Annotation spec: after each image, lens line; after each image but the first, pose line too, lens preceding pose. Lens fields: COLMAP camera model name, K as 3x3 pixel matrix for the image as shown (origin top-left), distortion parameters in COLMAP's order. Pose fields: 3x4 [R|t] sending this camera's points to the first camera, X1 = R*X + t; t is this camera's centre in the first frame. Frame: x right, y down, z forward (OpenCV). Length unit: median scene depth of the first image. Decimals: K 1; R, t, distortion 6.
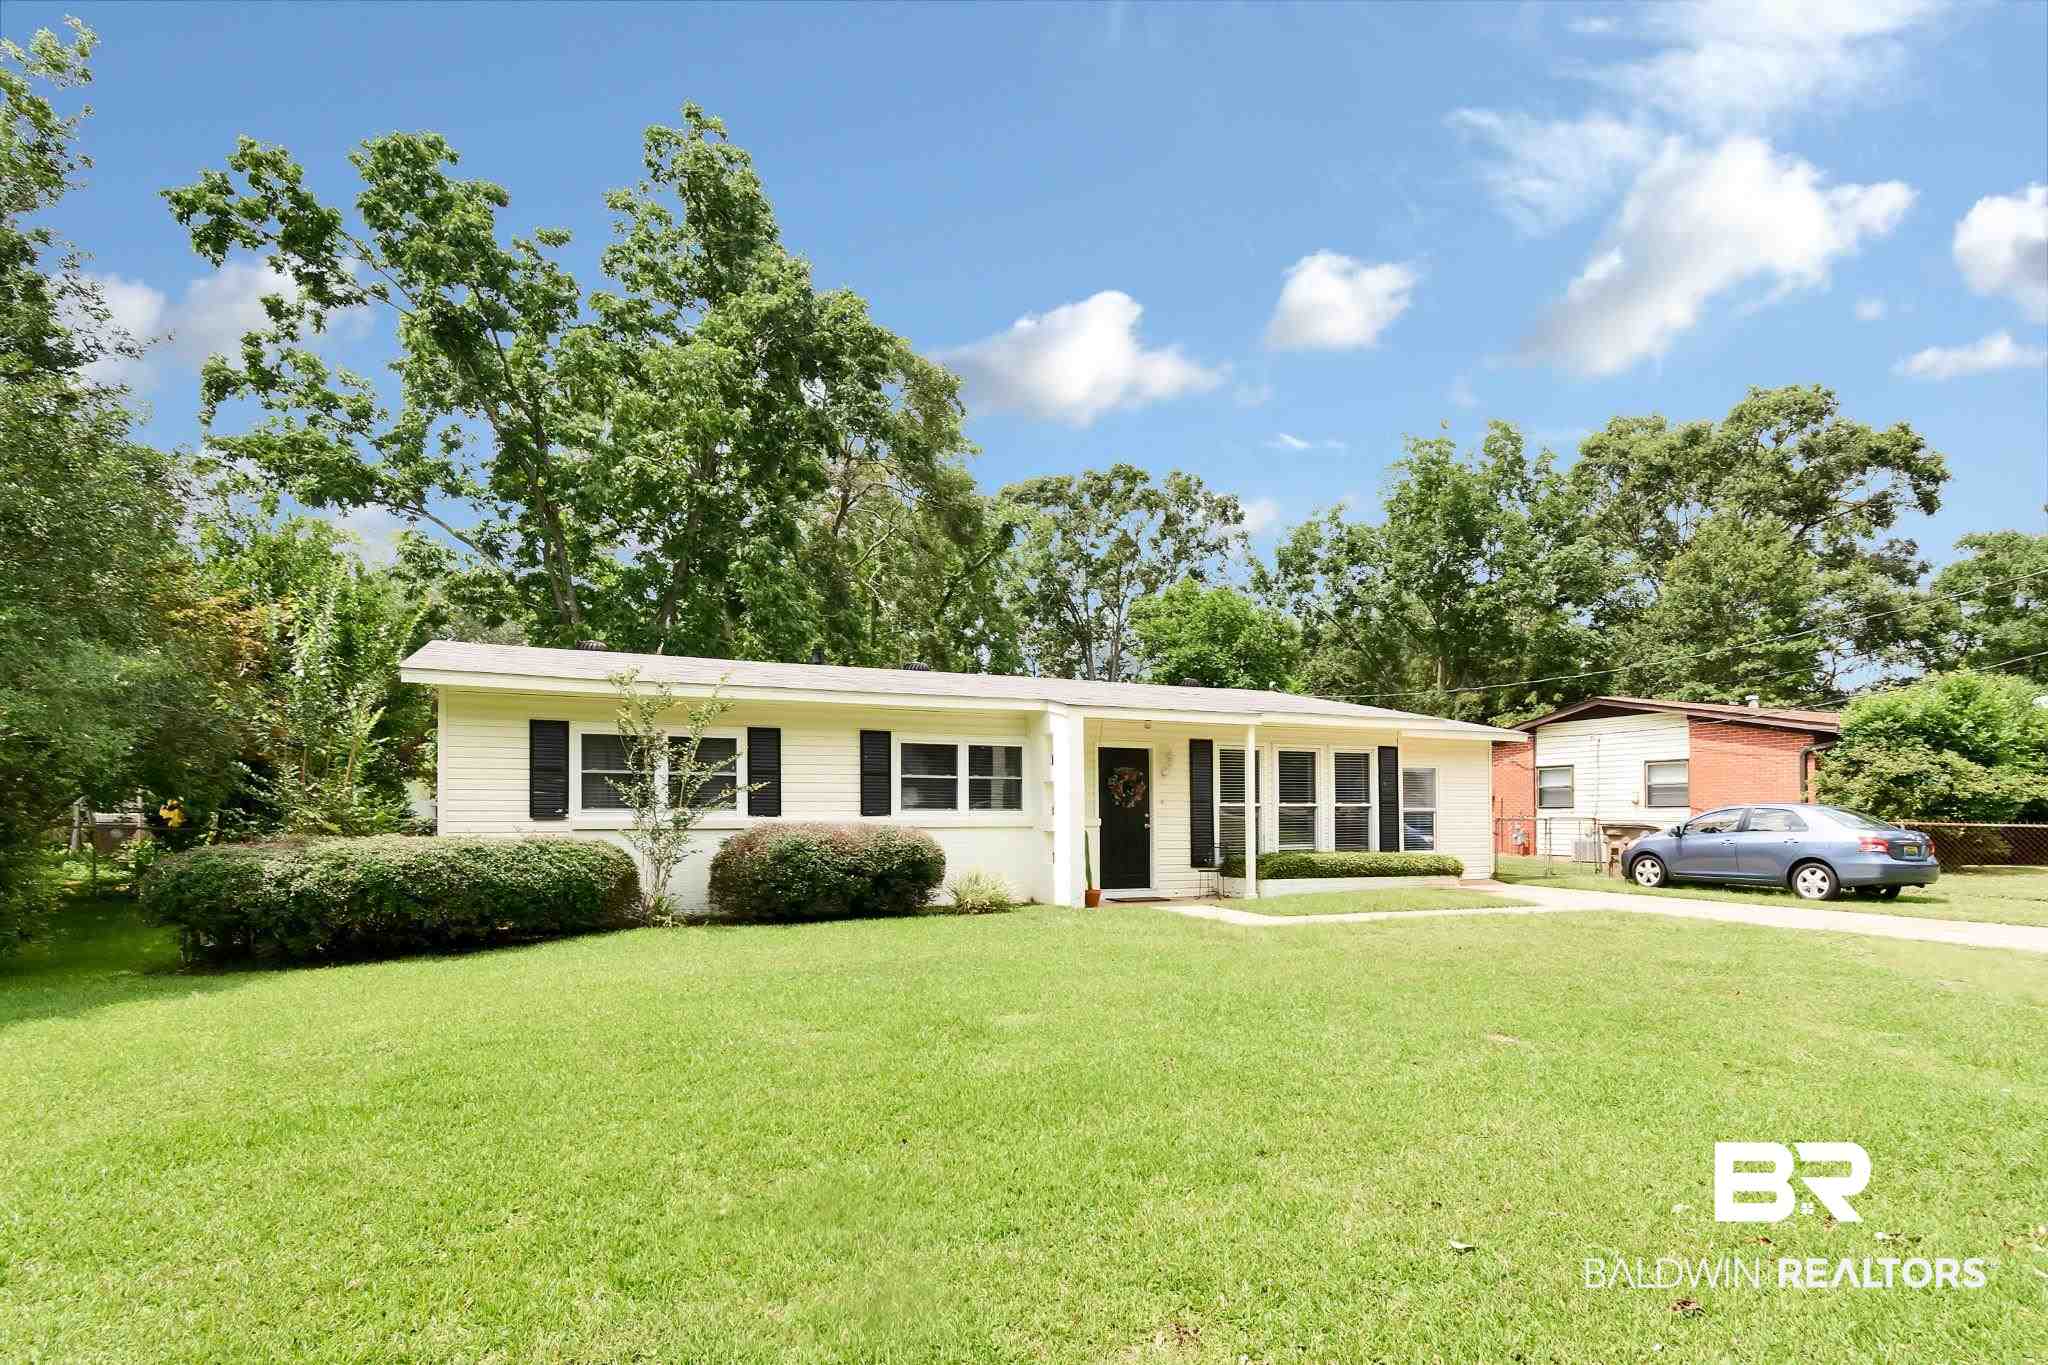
lens RADIAL K [[1153.2, 0, 1024.0], [0, 1153.2, 682.5], [0, 0, 1]] dist [0.004532, 0.000330]
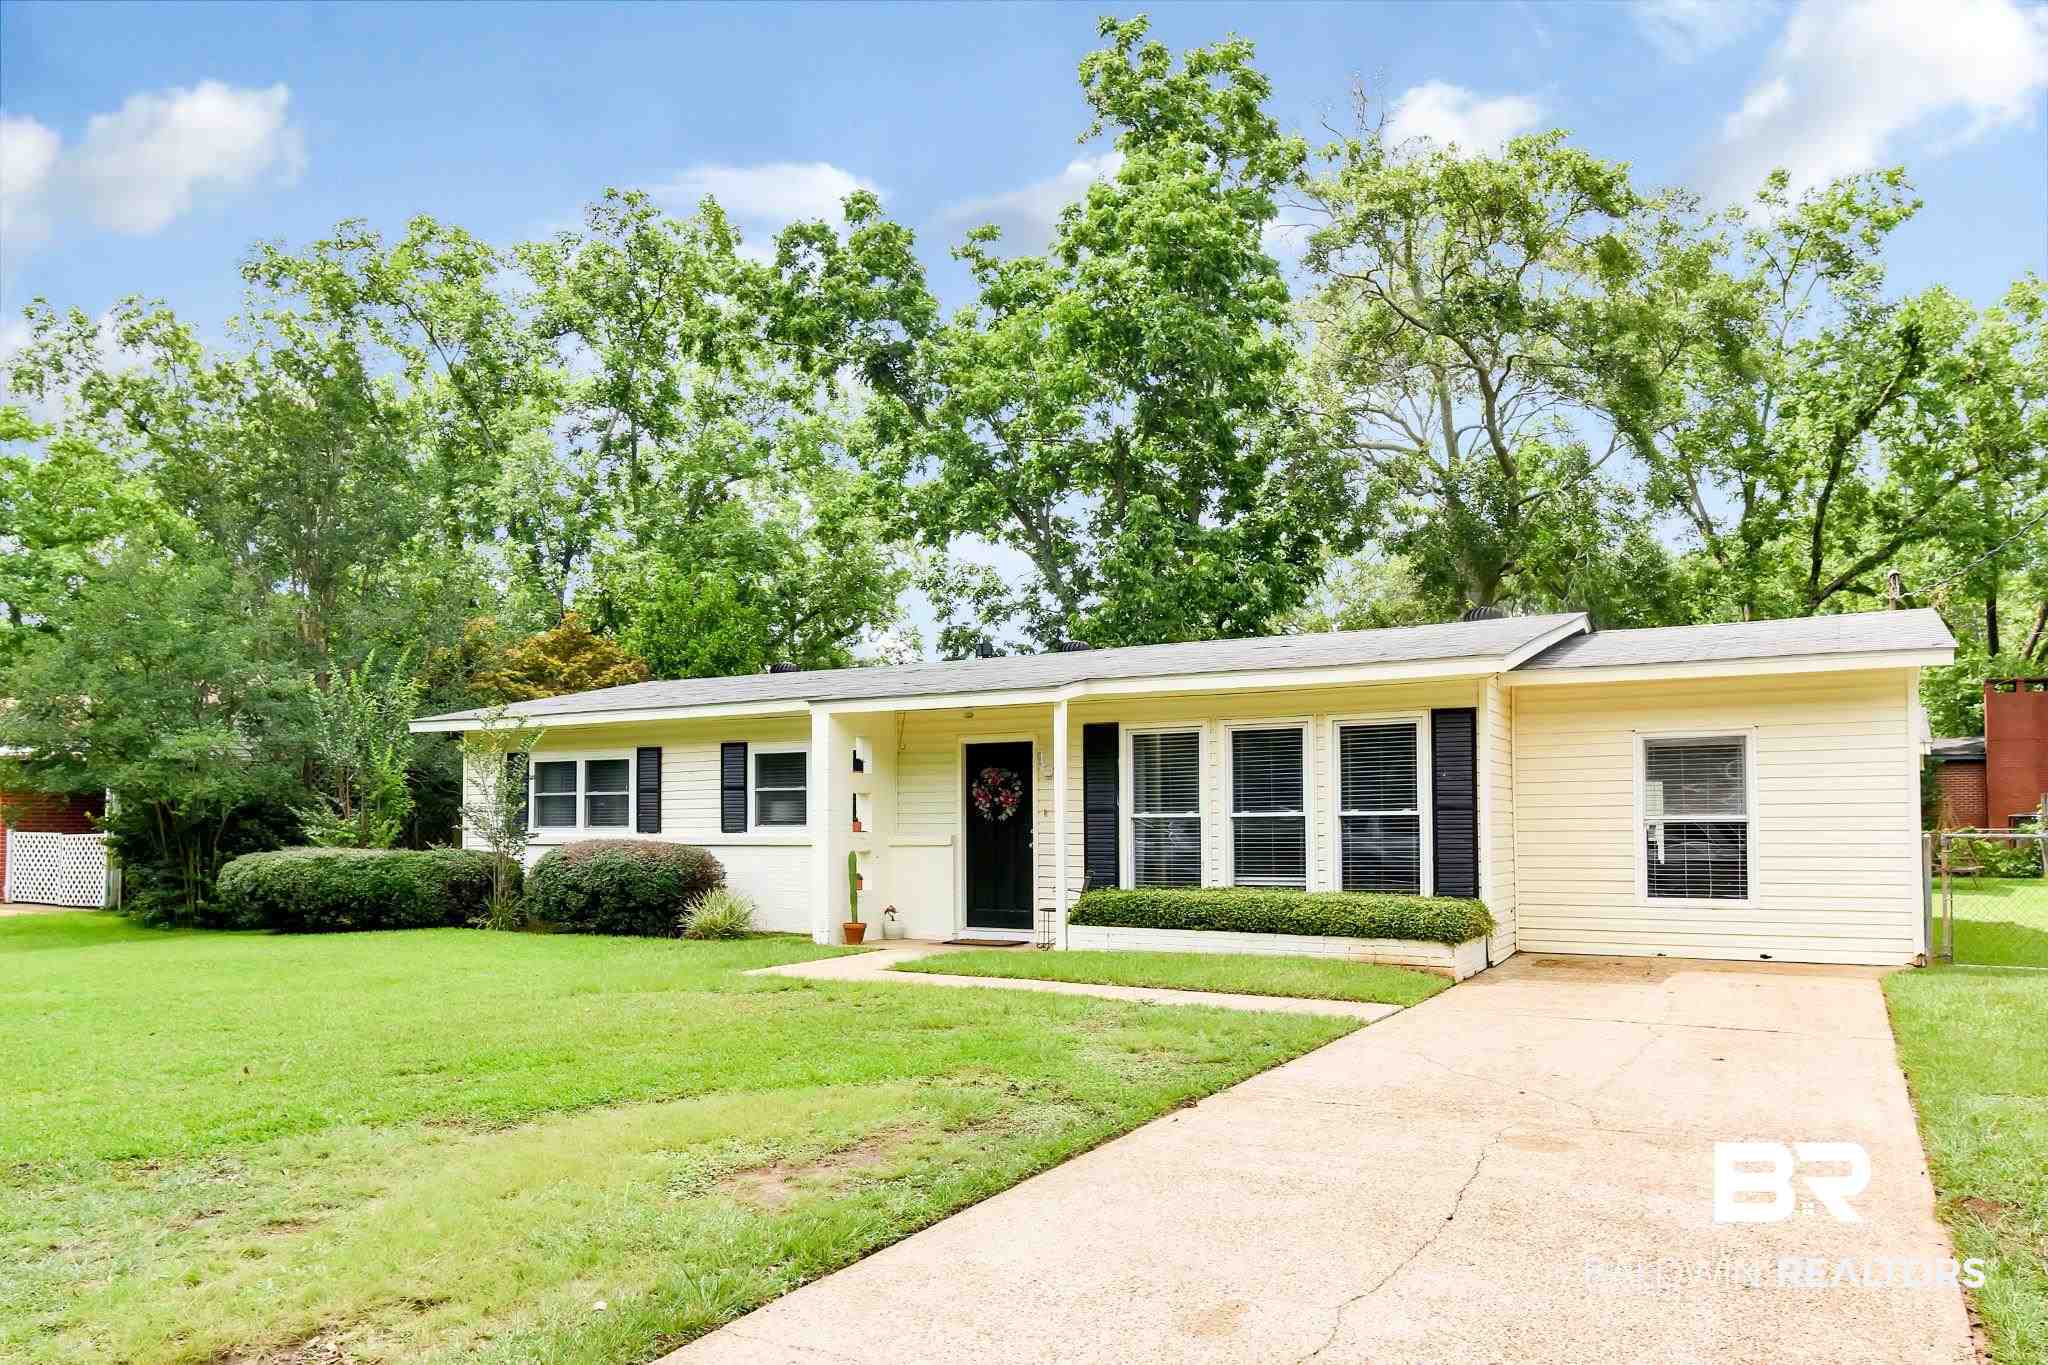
lens RADIAL K [[1454.0, 0, 1024.0], [0, 1454.0, 682.5], [0, 0, 1]] dist [-0.003659, -0.001207]
pose [[0.543419, -0.082666, -0.835382, 0.908817], [0.101092, 0.994342, -0.032635, 0.051171], [0.833353, -0.066716, 0.548701, 0.498637]]
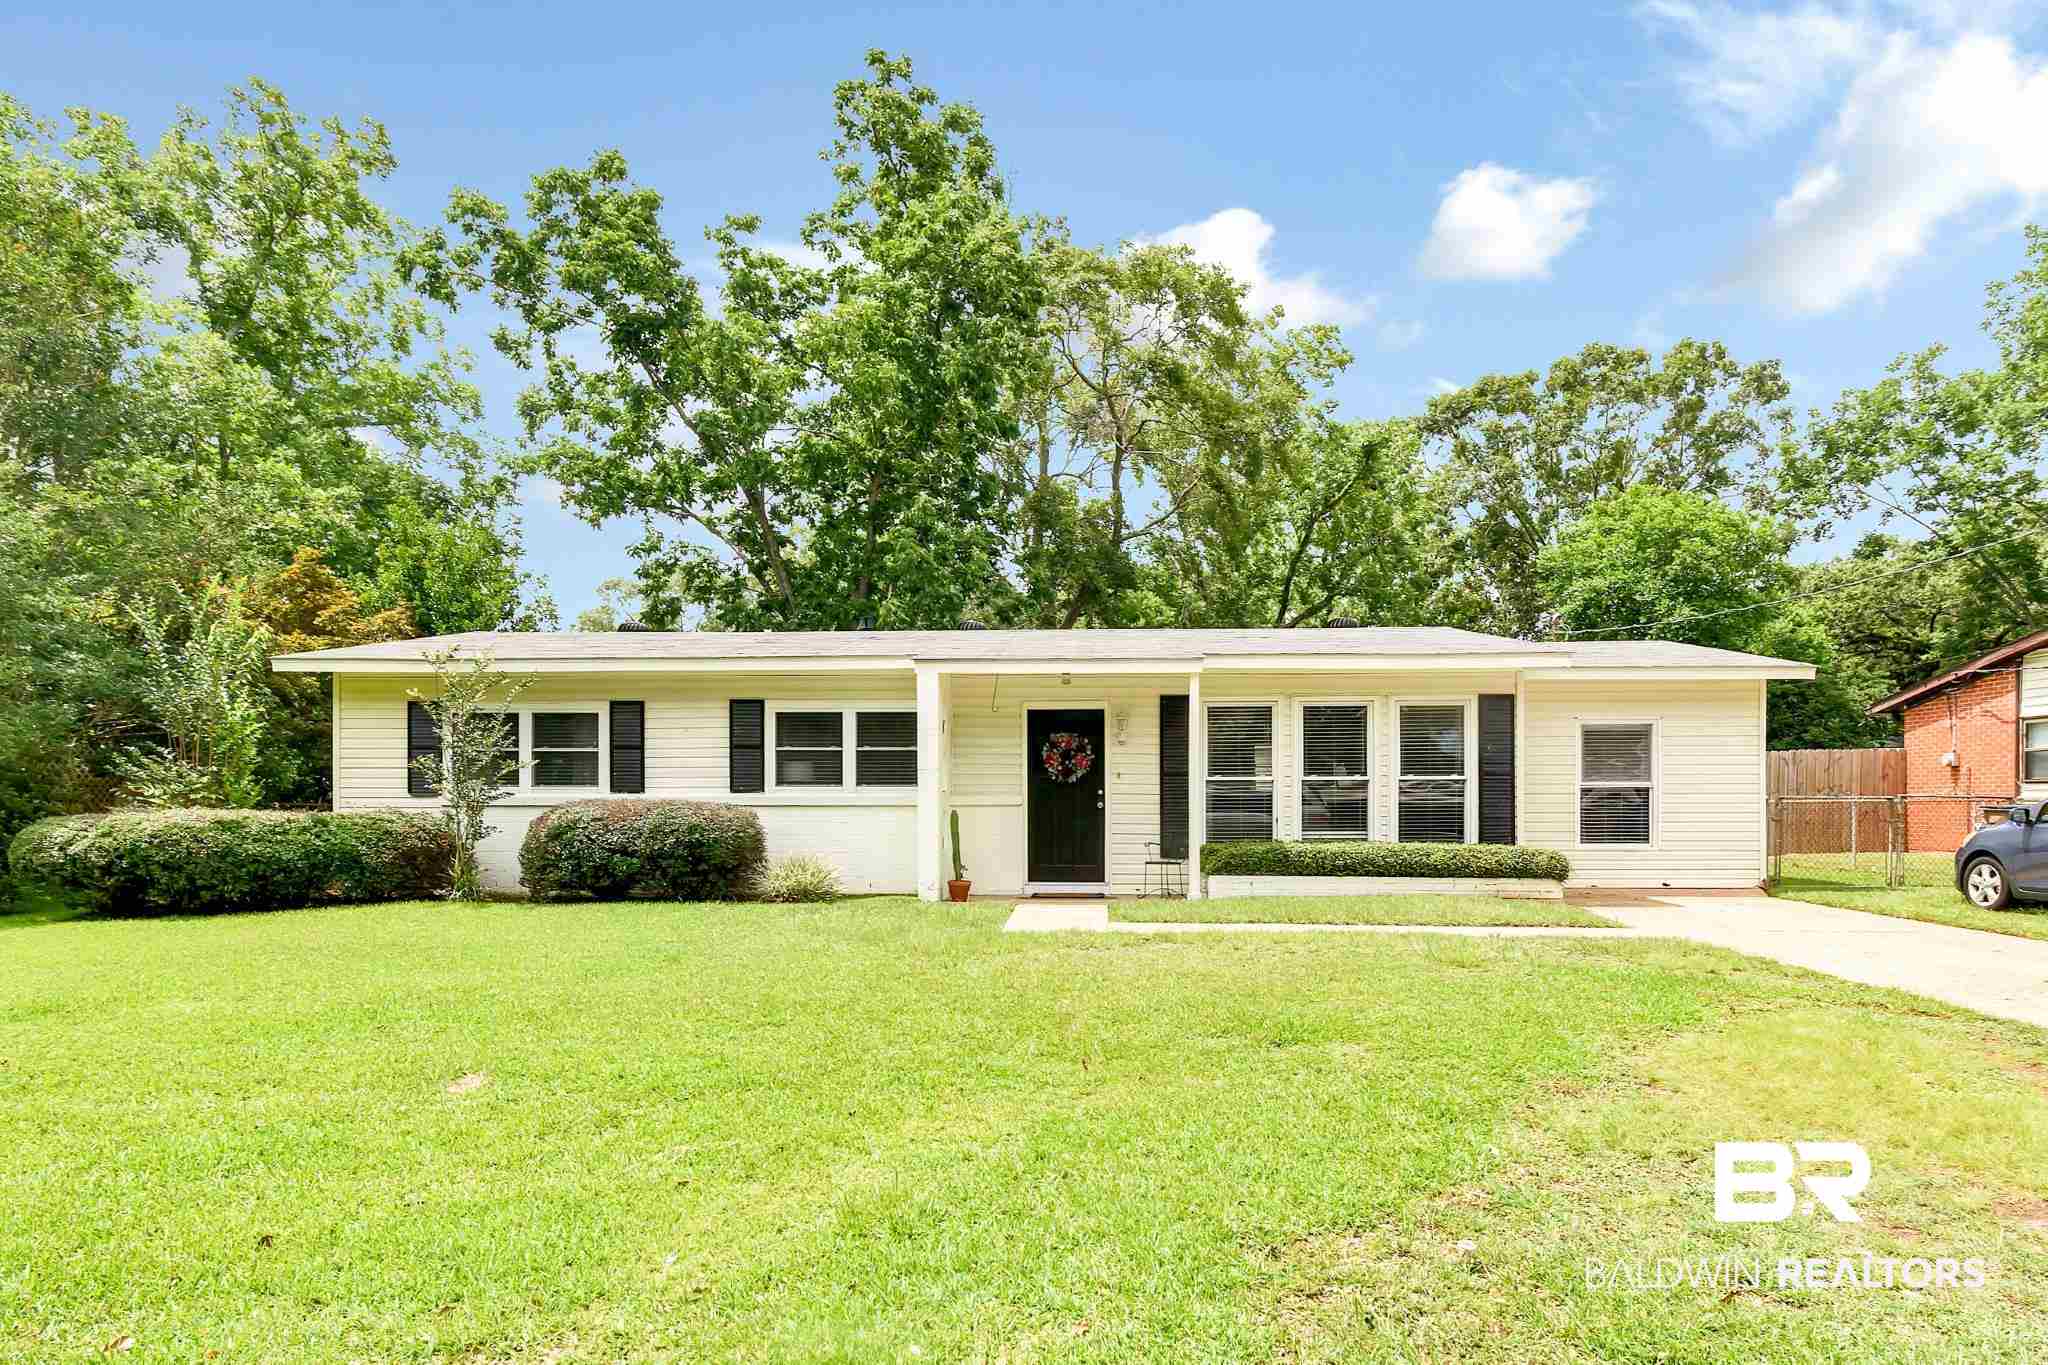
lens RADIAL K [[1264.5, 0, 1024.0], [0, 1264.5, 682.5], [0, 0, 1]] dist [-0.002537, -0.000542]
pose [[0.879022, -0.040887, -0.475025, 0.492774], [0.053226, 0.998504, 0.012550, 0.025108], [0.473801, -0.036315, 0.879883, 0.202295]]
